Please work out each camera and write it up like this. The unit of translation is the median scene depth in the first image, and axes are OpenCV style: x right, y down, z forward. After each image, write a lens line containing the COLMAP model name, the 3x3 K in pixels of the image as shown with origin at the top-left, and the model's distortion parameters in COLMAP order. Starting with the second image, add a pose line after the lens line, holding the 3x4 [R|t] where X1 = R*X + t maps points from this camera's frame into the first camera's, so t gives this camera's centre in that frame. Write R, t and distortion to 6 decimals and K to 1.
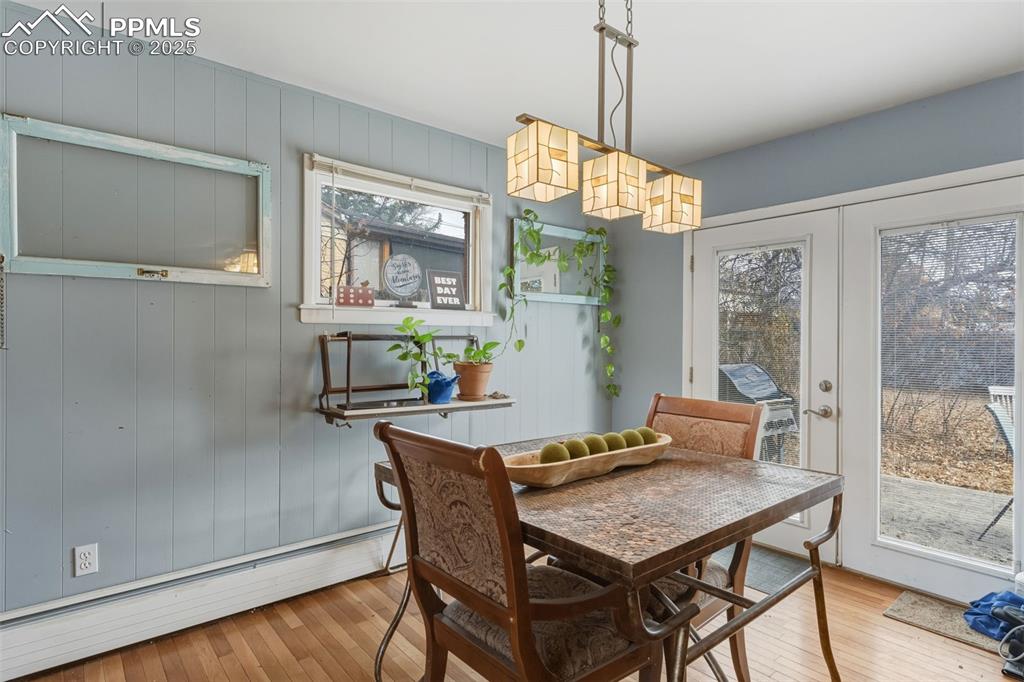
lens RADIAL K [[494.0, 0, 503.7], [0, 494.0, 342.2], [0, 0, 1]] dist [0.005037, 0.000300]
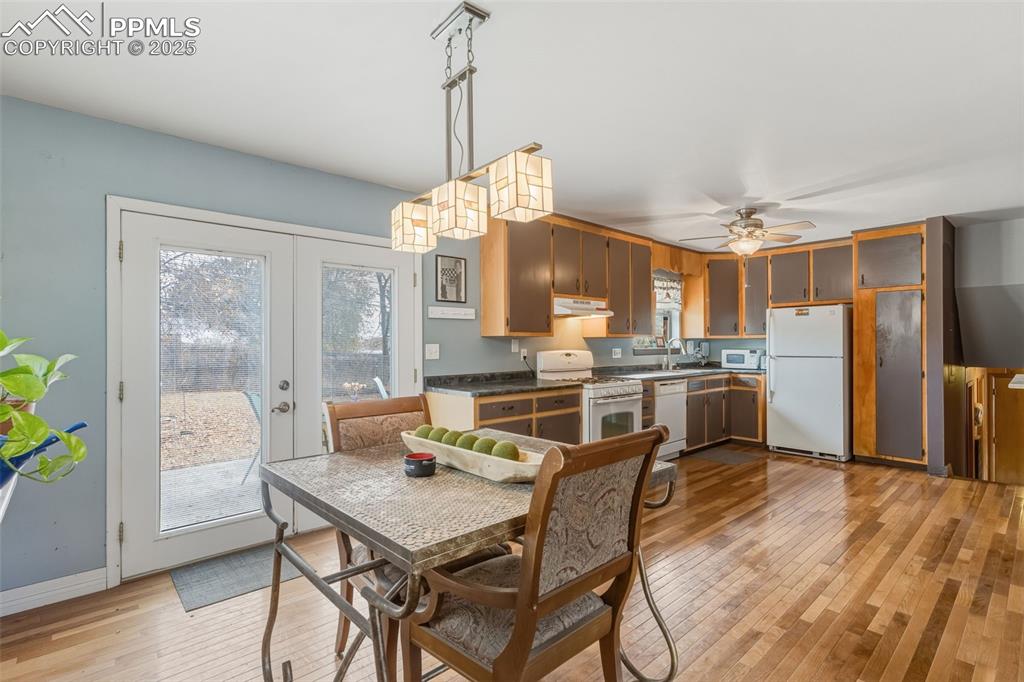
lens RADIAL K [[494.0, 0, 509.1], [0, 494.0, 343.2], [0, 0, 1]] dist [0.005037, 0.000300]
pose [[-0.060183, -0.004214, 0.998178, -0.521256], [0.005674, 0.999973, 0.004563, -0.012990], [-0.998171, 0.005938, -0.060157, 0.508973]]
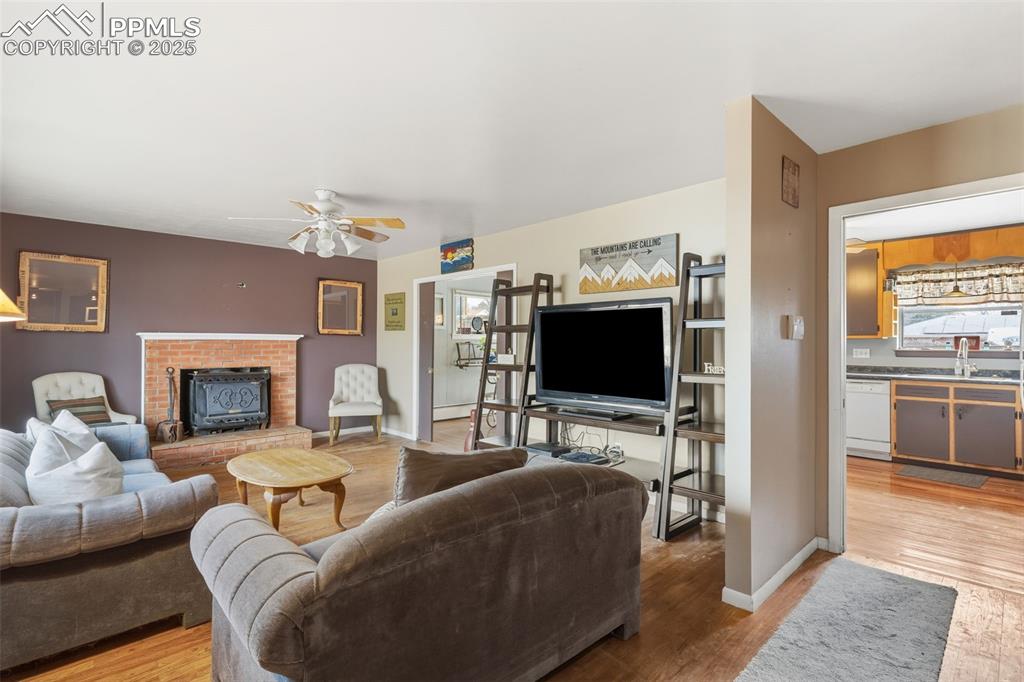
lens RADIAL K [[494.0, 0, 511.9], [0, 494.0, 339.3], [0, 0, 1]] dist [0.005037, 0.000300]
pose [[0.997079, -0.000581, 0.076379, -0.210436], [0.001481, 0.999930, -0.011722, 0.000672], [-0.076367, 0.011801, 0.997010, -1.995809]]
